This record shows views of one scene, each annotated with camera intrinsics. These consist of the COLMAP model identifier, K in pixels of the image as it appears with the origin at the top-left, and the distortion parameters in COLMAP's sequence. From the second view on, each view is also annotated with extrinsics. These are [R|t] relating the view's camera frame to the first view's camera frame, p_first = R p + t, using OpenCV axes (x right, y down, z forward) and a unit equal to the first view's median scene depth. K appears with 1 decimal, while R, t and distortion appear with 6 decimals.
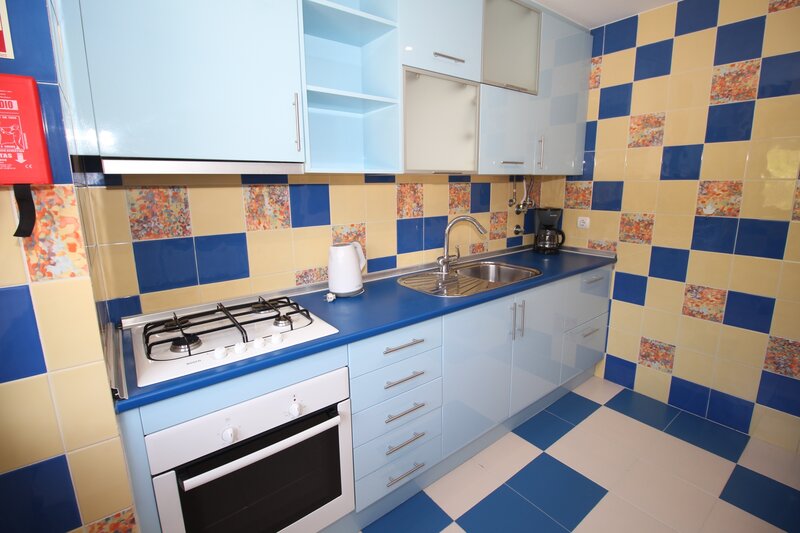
lens RADIAL K [[372.5, 0, 398.6], [0, 372.5, 261.0], [0, 0, 1]] dist [-0.003461, -0.008160]
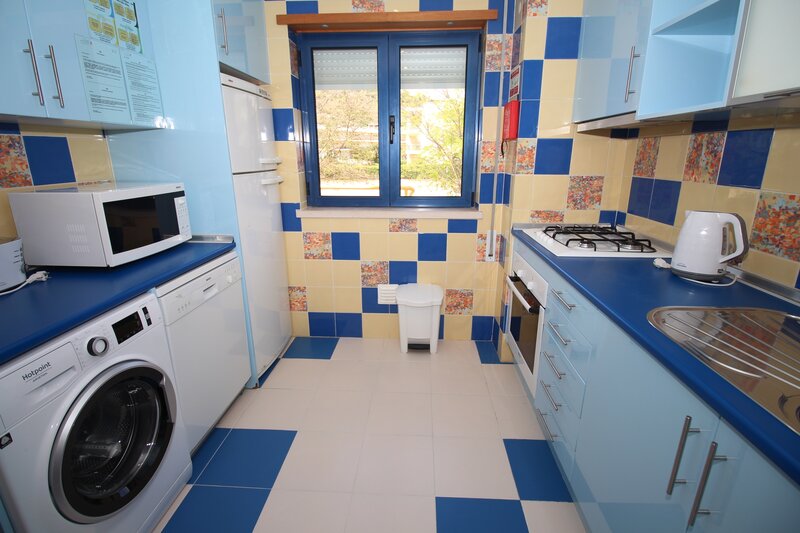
lens RADIAL K [[372.5, 0, 392.7], [0, 372.5, 260.2], [0, 0, 1]] dist [-0.003461, -0.008160]
pose [[-0.668958, 0.218594, -0.710430, 0.736208], [-0.135094, 0.904105, 0.405394, -0.154400], [0.730920, 0.367166, -0.575278, 0.893126]]
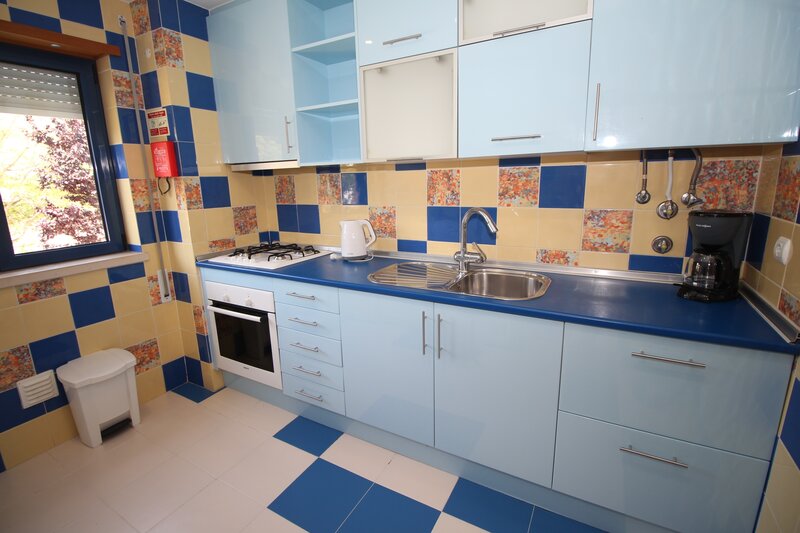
lens RADIAL K [[372.5, 0, 399.1], [0, 372.5, 263.8], [0, 0, 1]] dist [-0.003461, -0.008160]
pose [[0.384921, 0.207333, -0.899360, 0.980735], [-0.164695, 0.974232, 0.154105, -0.109301], [0.908136, 0.088802, 0.409149, 0.565786]]
